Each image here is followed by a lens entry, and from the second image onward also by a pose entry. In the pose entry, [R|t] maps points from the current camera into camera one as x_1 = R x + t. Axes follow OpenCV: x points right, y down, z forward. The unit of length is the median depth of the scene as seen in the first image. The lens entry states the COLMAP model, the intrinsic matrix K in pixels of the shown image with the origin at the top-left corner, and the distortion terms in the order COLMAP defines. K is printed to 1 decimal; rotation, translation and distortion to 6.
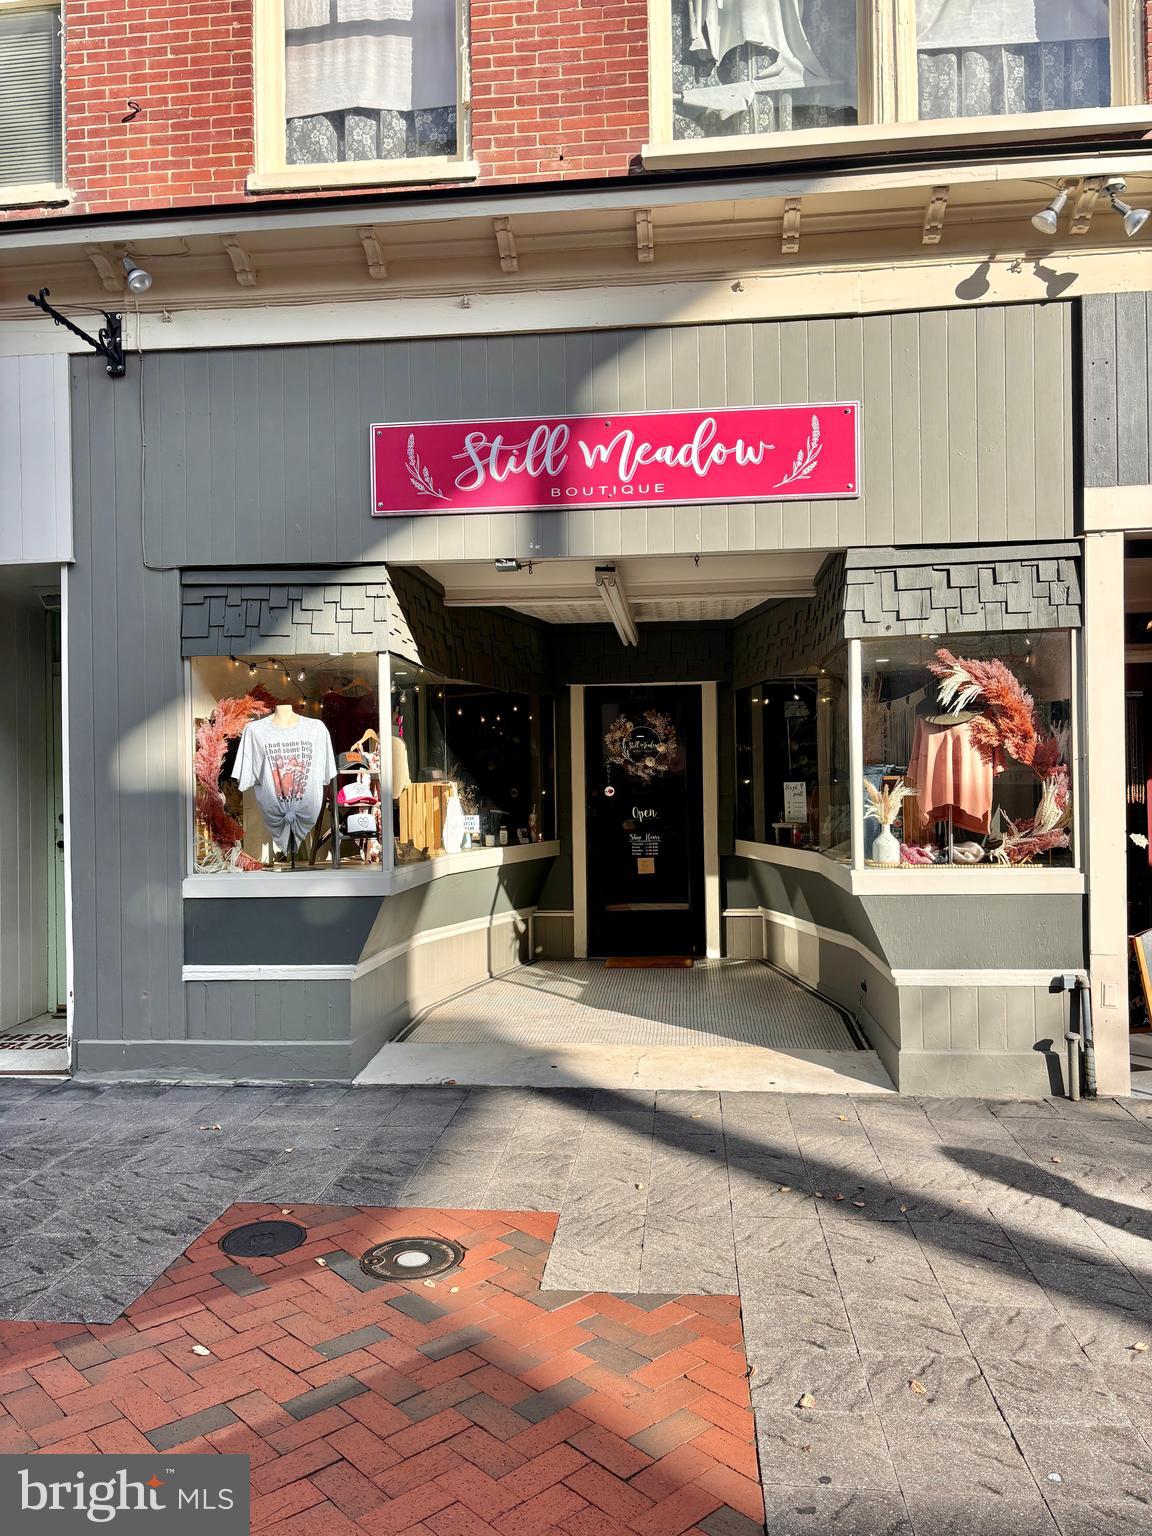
lens RADIAL K [[1172.6, 0, 576.0], [0, 1172.6, 768.0], [0, 0, 1]] dist [0.066253, -0.091100]
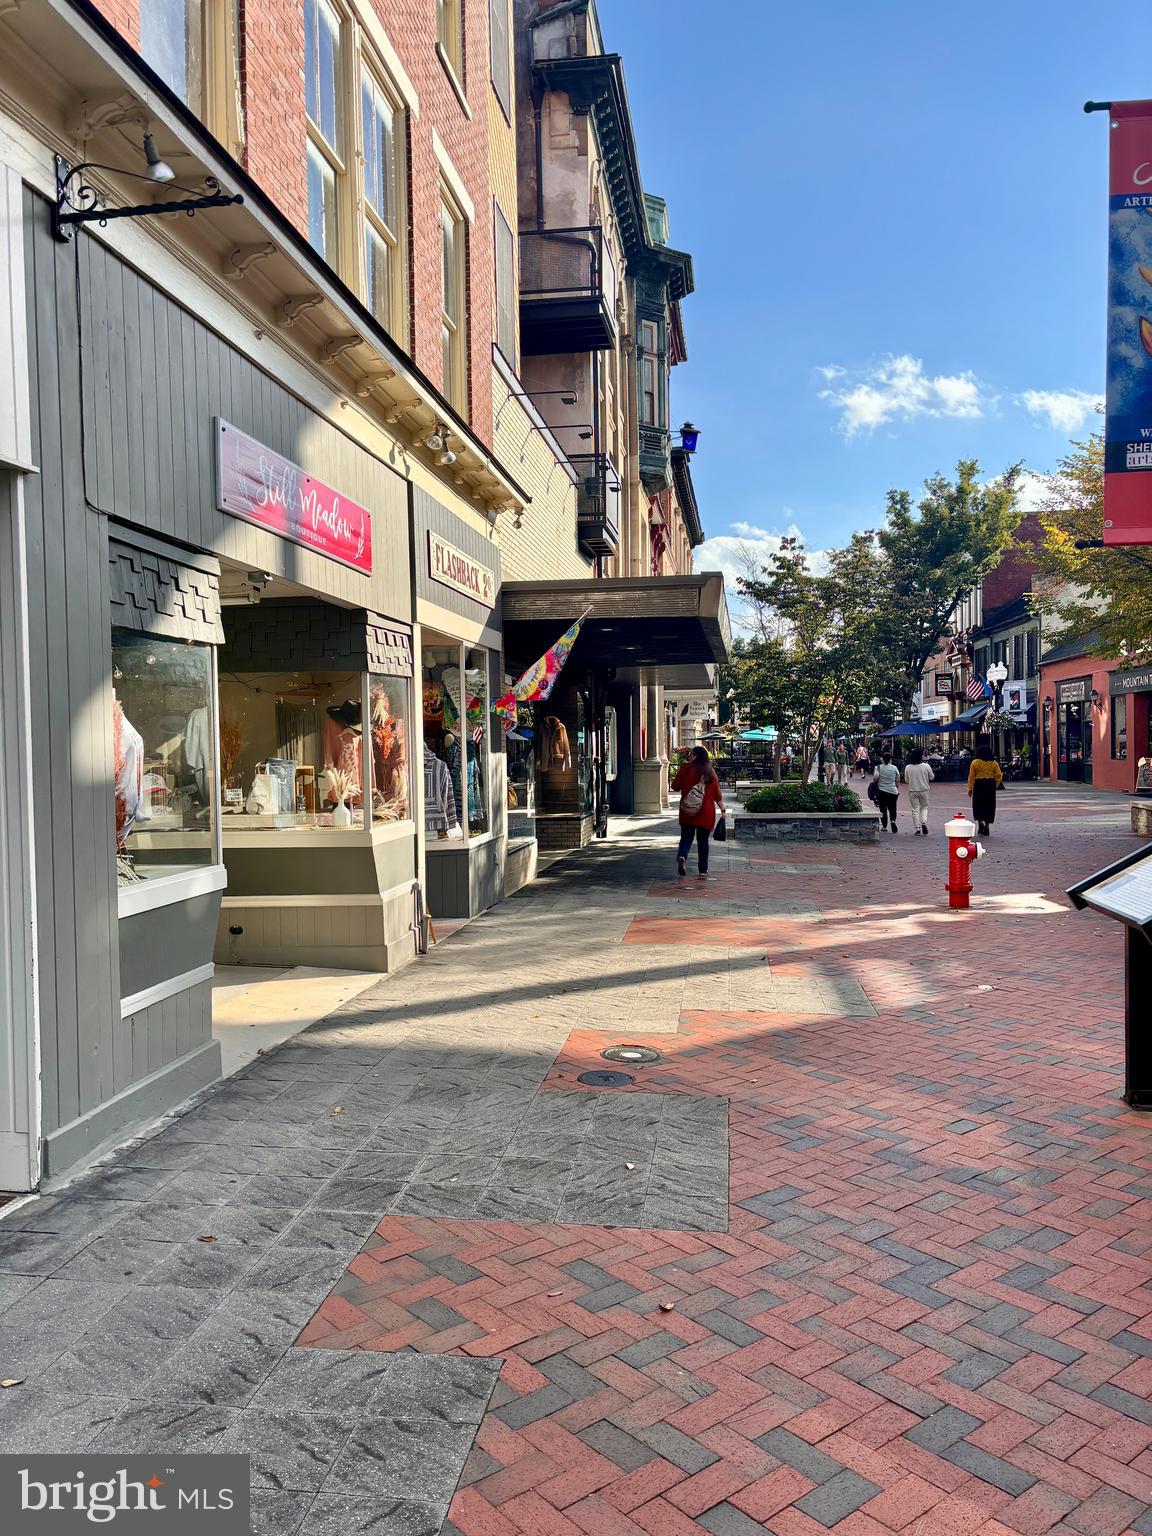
lens RADIAL K [[1156.1, 0, 574.0], [0, 1156.1, 782.0], [0, 0, 1]] dist [0.078179, -0.093740]
pose [[0.031843, -0.018384, 0.999324, -1.192899], [0.005129, 0.999821, 0.018230, 0.001236], [-0.999480, 0.004545, 0.031932, 0.694199]]
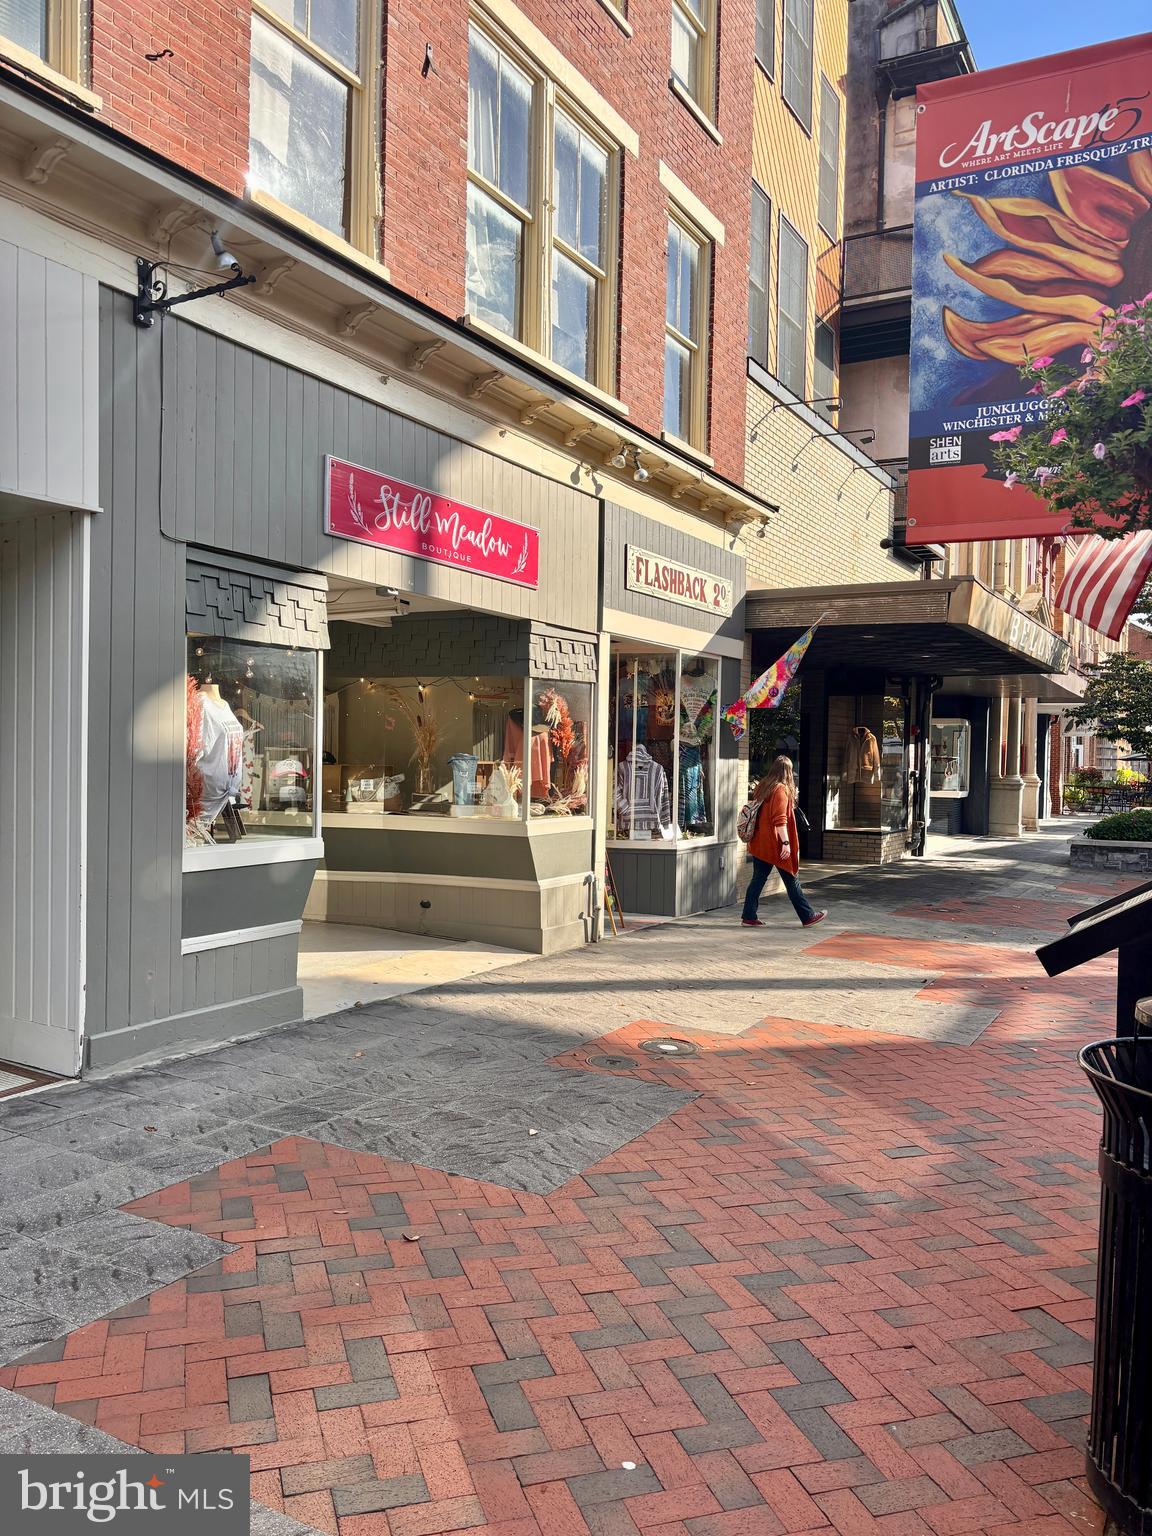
lens RADIAL K [[1156.1, 0, 574.0], [0, 1156.1, 782.0], [0, 0, 1]] dist [0.078179, -0.093740]
pose [[0.388789, 0.000047, 0.921327, -1.178181], [-0.033947, 0.999322, 0.014274, 0.007587], [-0.920701, -0.036826, 0.388527, 0.329166]]
